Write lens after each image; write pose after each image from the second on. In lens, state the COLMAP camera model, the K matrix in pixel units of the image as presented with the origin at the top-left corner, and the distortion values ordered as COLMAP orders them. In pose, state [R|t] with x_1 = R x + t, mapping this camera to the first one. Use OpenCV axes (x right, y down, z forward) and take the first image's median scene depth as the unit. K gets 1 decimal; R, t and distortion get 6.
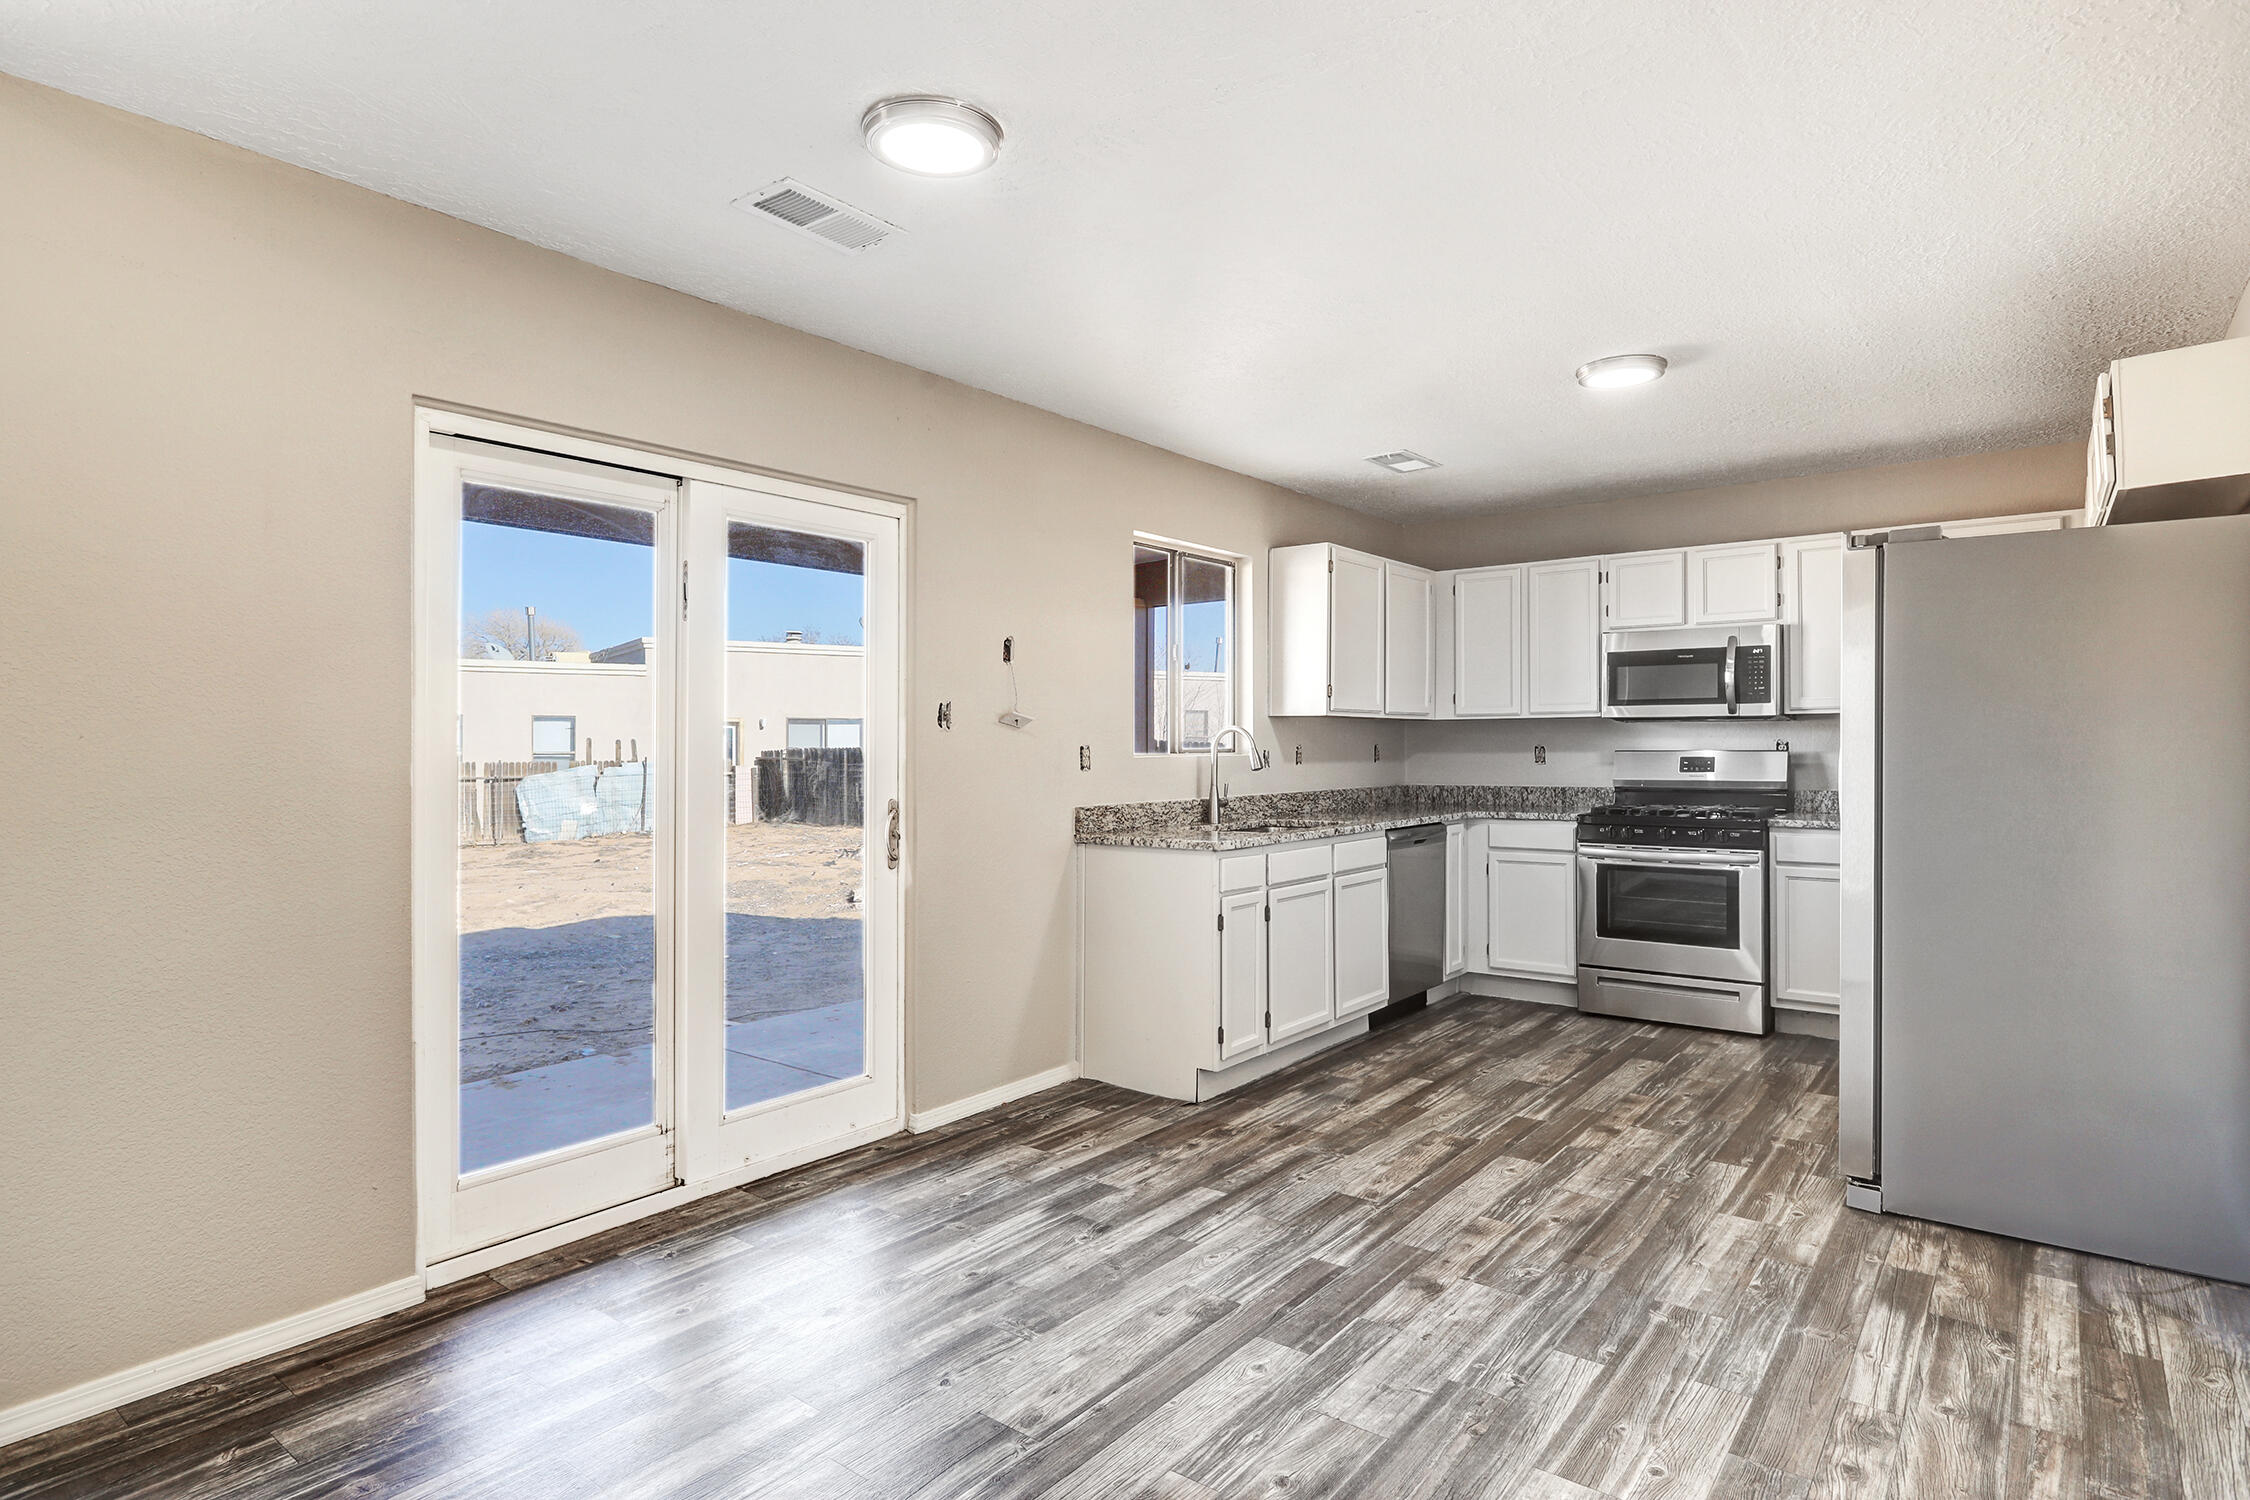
lens RADIAL K [[1227.1, 0, 1126.1], [0, 1227.1, 750.4], [0, 0, 1]] dist [-0.027111, 0.005742]
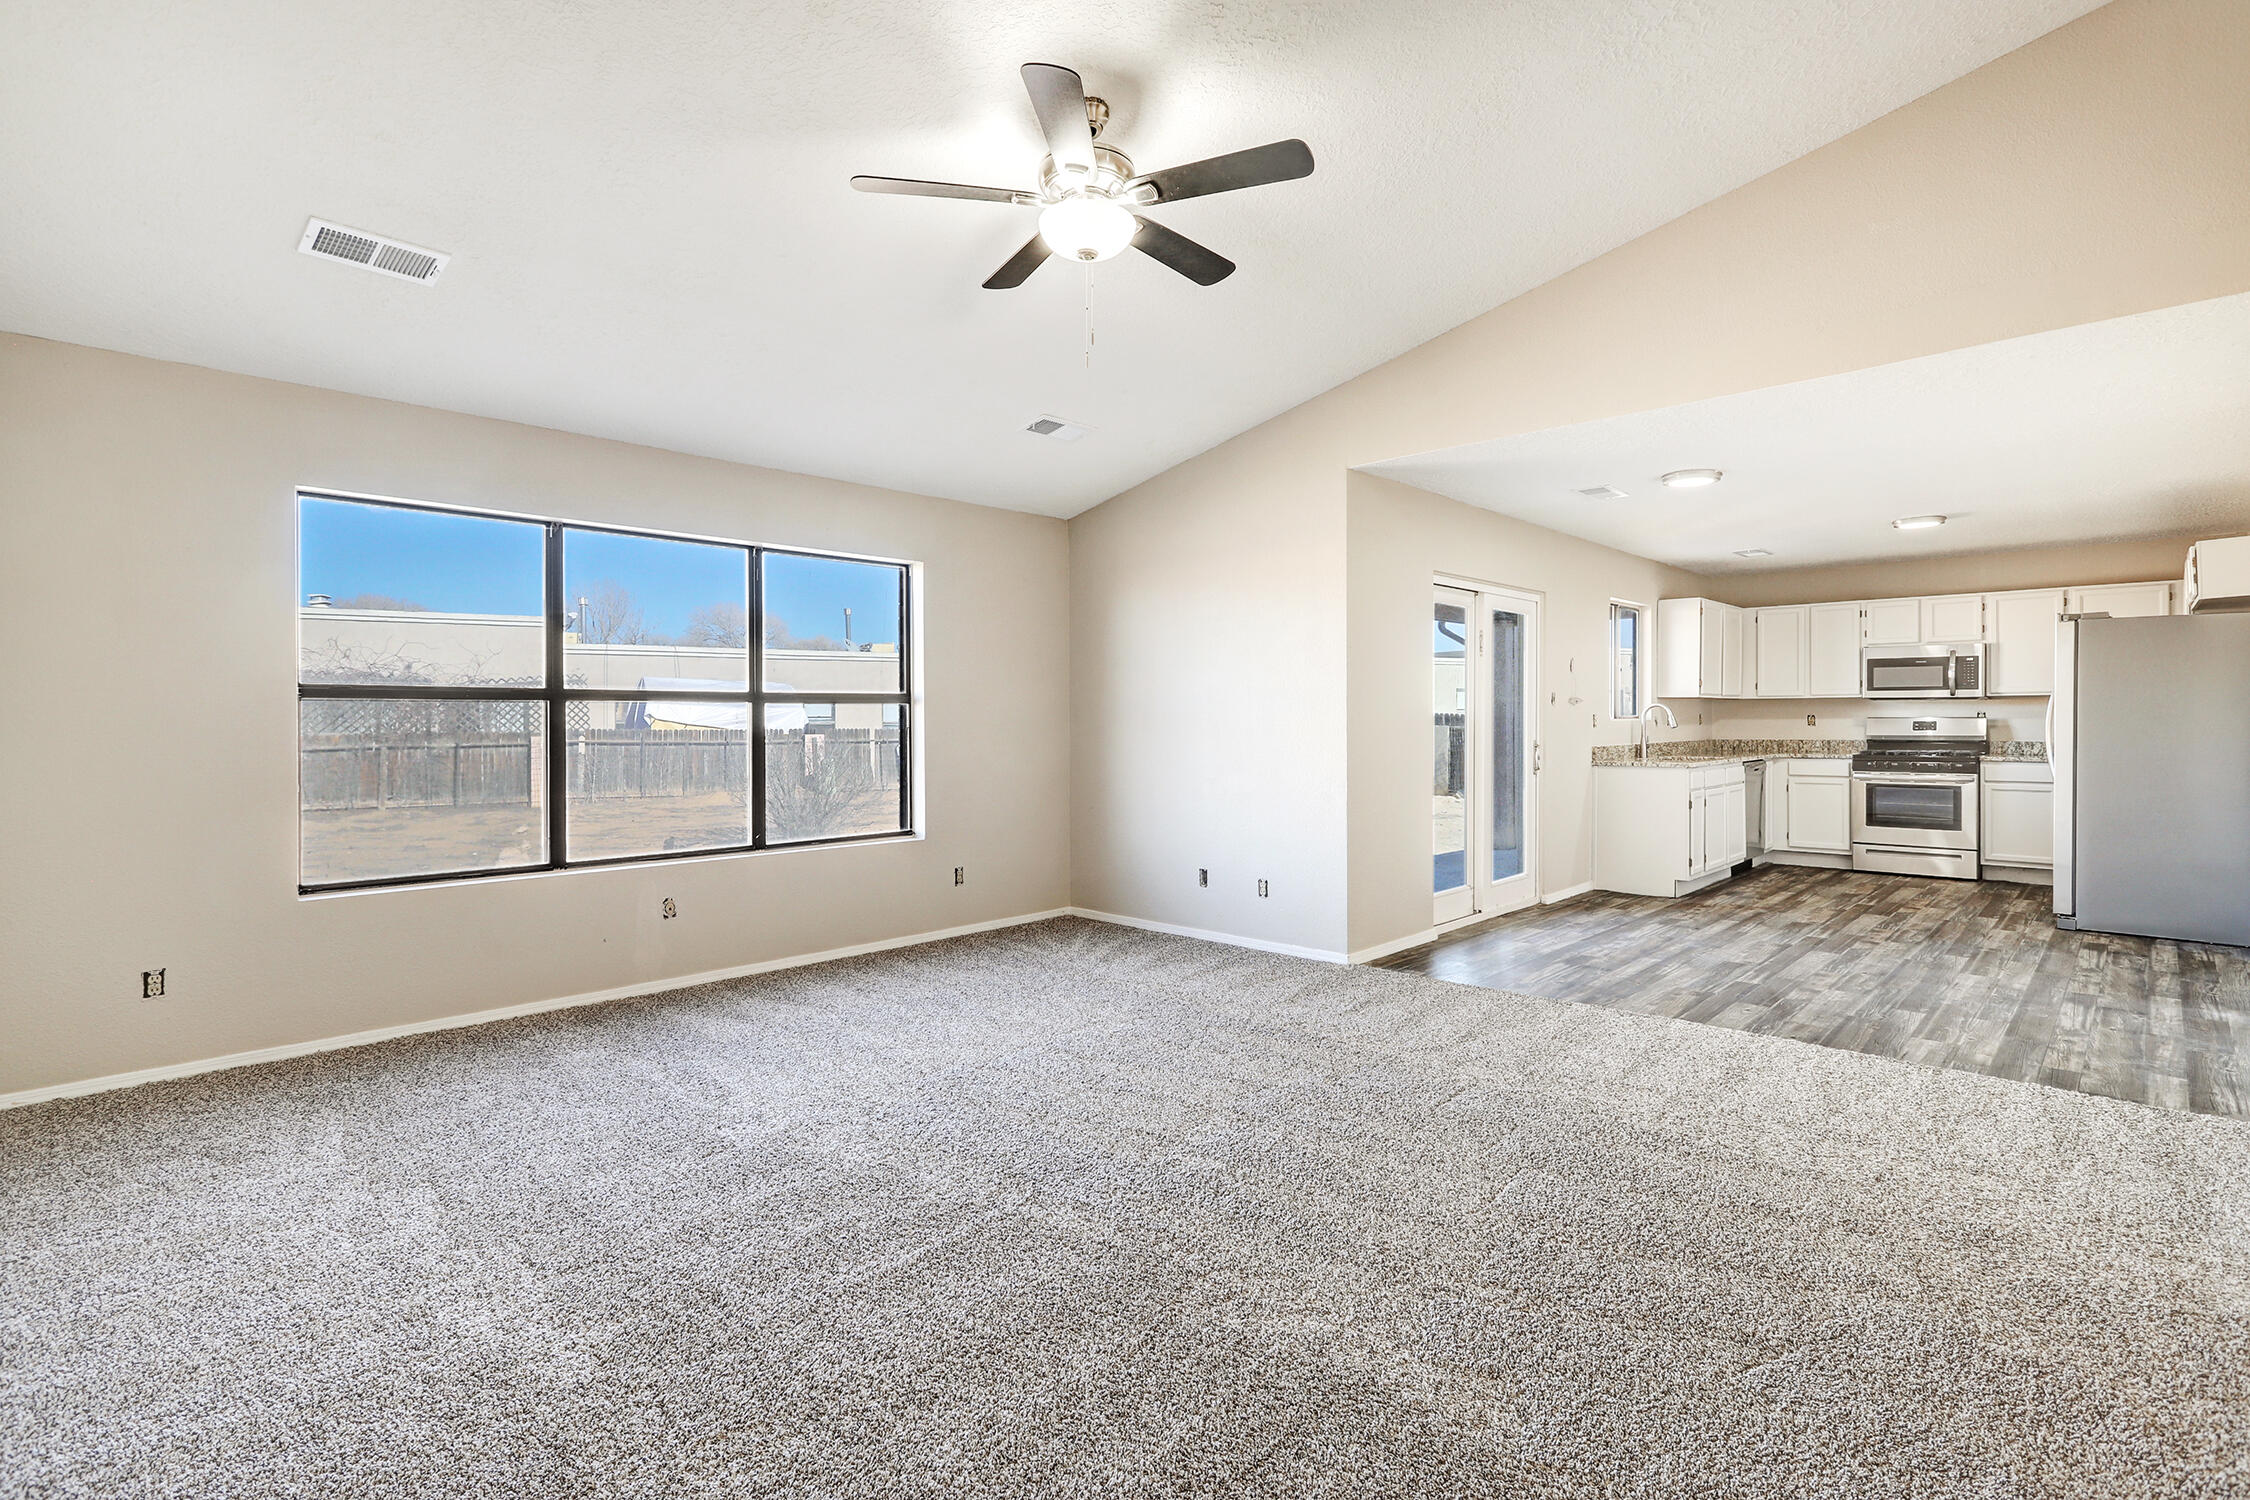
lens RADIAL K [[1088.8, 0, 1147.8], [0, 1088.8, 720.5], [0, 0, 1]] dist [0.016834, -0.002771]
pose [[0.995809, 0.000219, -0.091458, -0.443678], [-0.000345, 0.999999, -0.001357, 0.006747], [0.091458, 0.001383, 0.995808, -0.578783]]
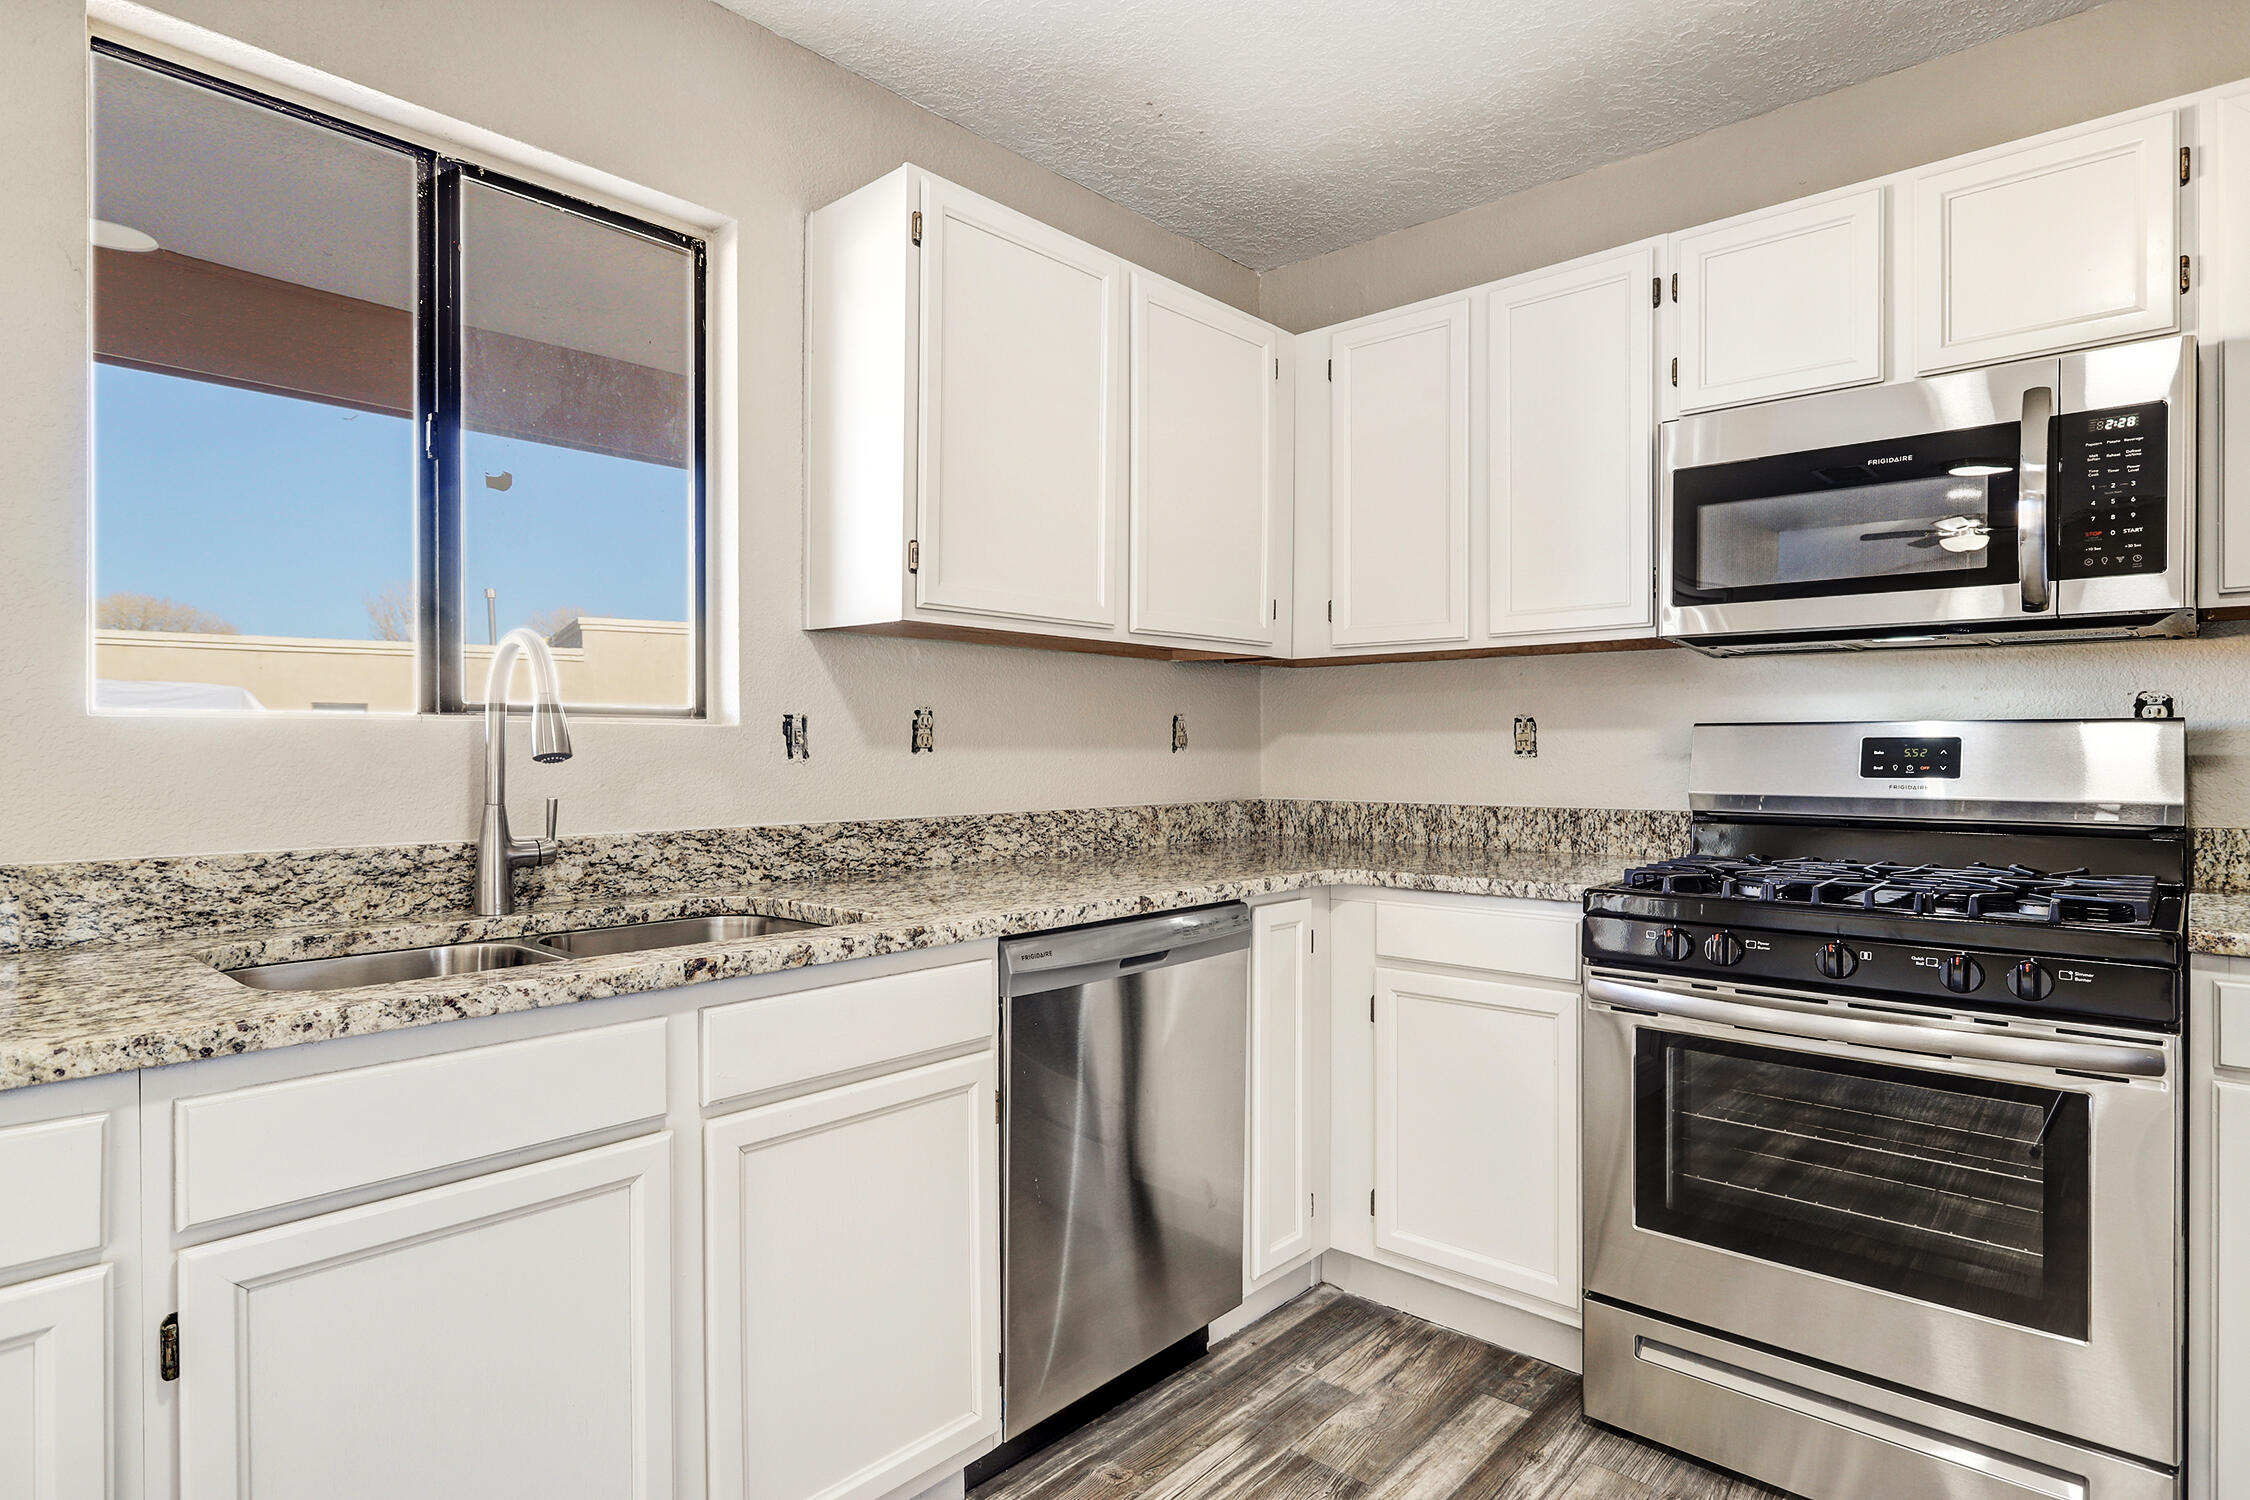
lens RADIAL K [[1227.1, 0, 1111.8], [0, 1227.1, 751.4], [0, 0, 1]] dist [-0.027111, 0.005742]
pose [[0.997273, 0.005799, -0.073573, 0.239340], [-0.005751, 0.999983, 0.000867, 0.010608], [0.073577, -0.000442, 0.997289, 0.586991]]
